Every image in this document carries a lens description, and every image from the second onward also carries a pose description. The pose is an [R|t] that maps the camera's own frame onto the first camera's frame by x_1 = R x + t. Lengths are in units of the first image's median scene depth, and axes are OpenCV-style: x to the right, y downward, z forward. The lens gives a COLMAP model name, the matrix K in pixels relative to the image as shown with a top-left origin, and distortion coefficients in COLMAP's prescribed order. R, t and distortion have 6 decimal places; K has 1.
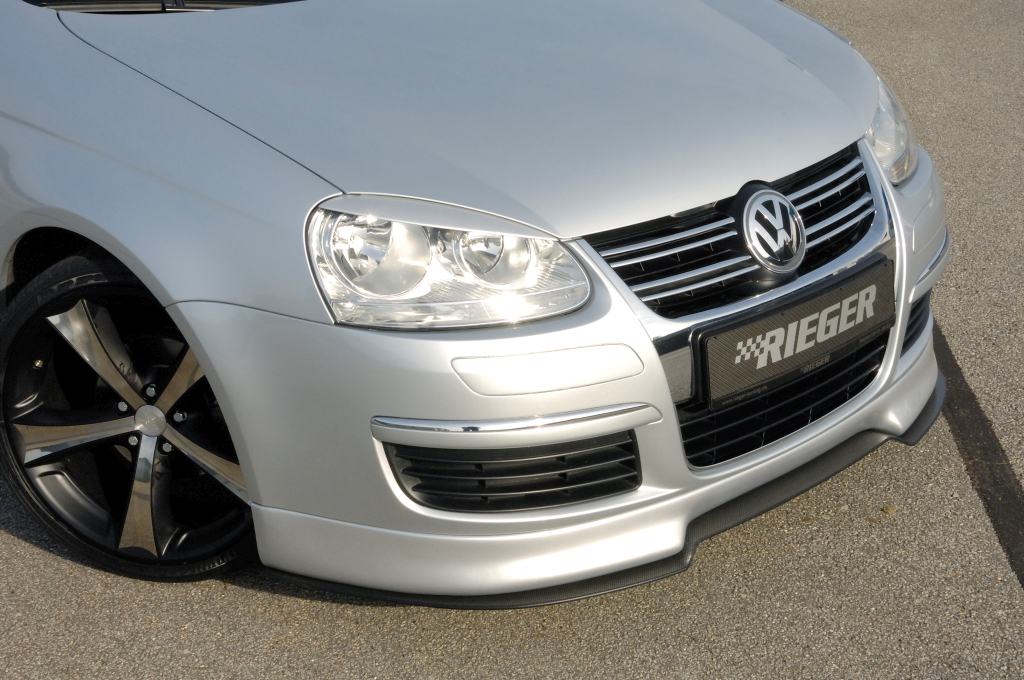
lens RADIAL K [[1617.2, 0, 512.0], [0, 1617.2, 340.0], [0, 0, 1]] dist [0.101429, 0.398793]
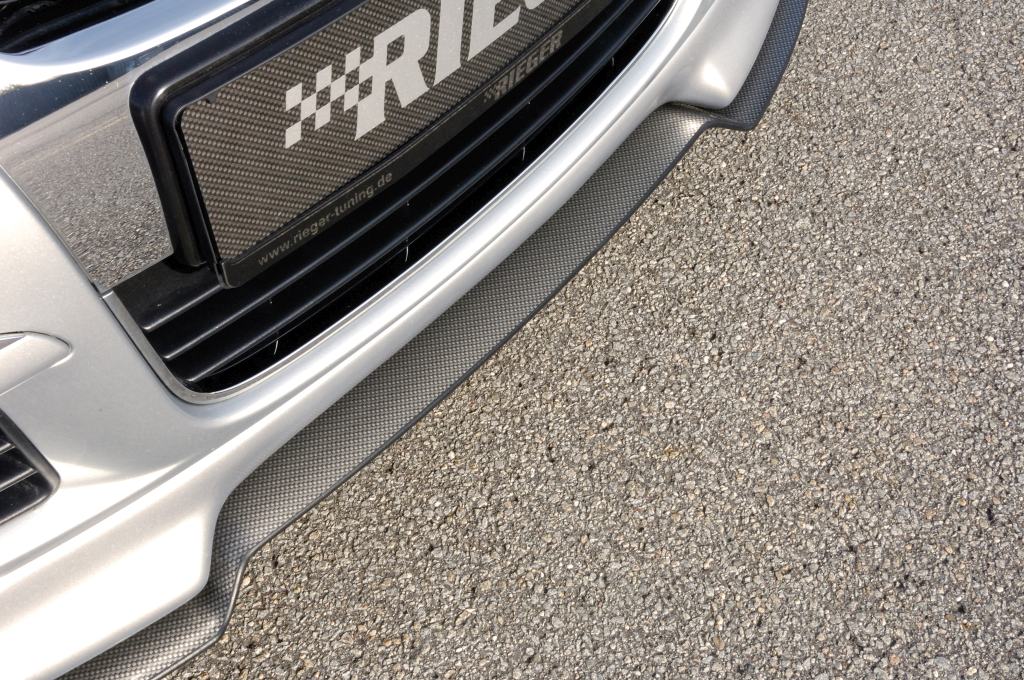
lens RADIAL K [[1617.2, 0, 512.0], [0, 1617.2, 340.0], [0, 0, 1]] dist [0.101429, 0.398793]
pose [[0.988995, -0.097323, 0.111434, 0.140962], [0.040169, 0.901524, 0.430860, -0.092935], [-0.142393, -0.421642, 0.895512, 0.661955]]
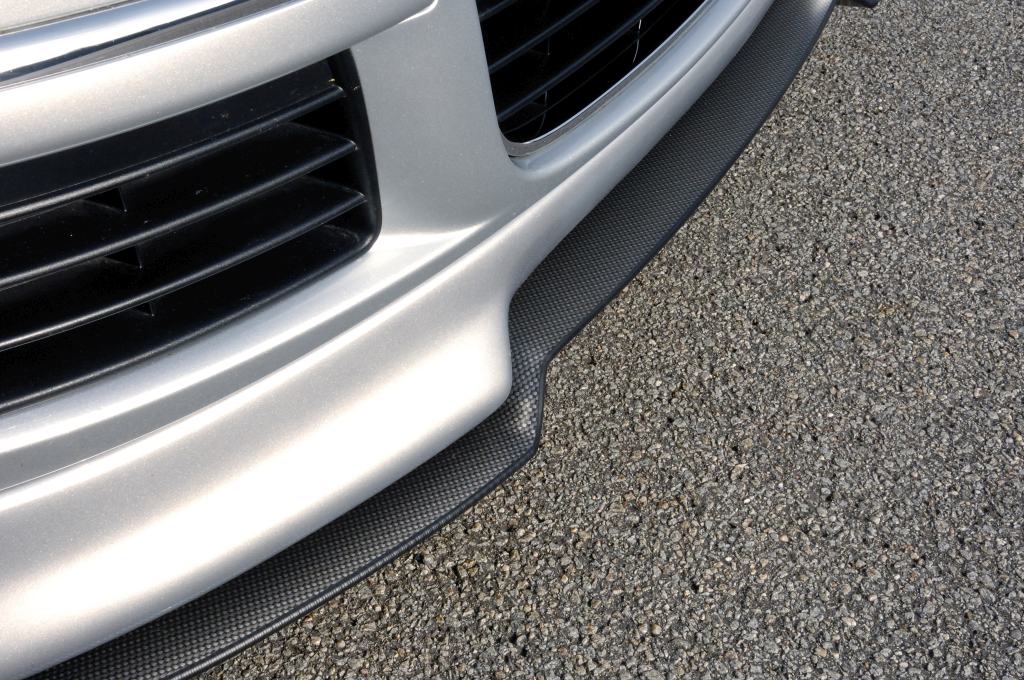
lens RADIAL K [[1617.2, 0, 512.0], [0, 1617.2, 340.0], [0, 0, 1]] dist [0.101429, 0.398793]
pose [[0.942058, -0.191269, 0.275579, 0.014868], [0.119437, 0.958931, 0.257265, 0.033147], [-0.313468, -0.209444, 0.926213, 0.694609]]
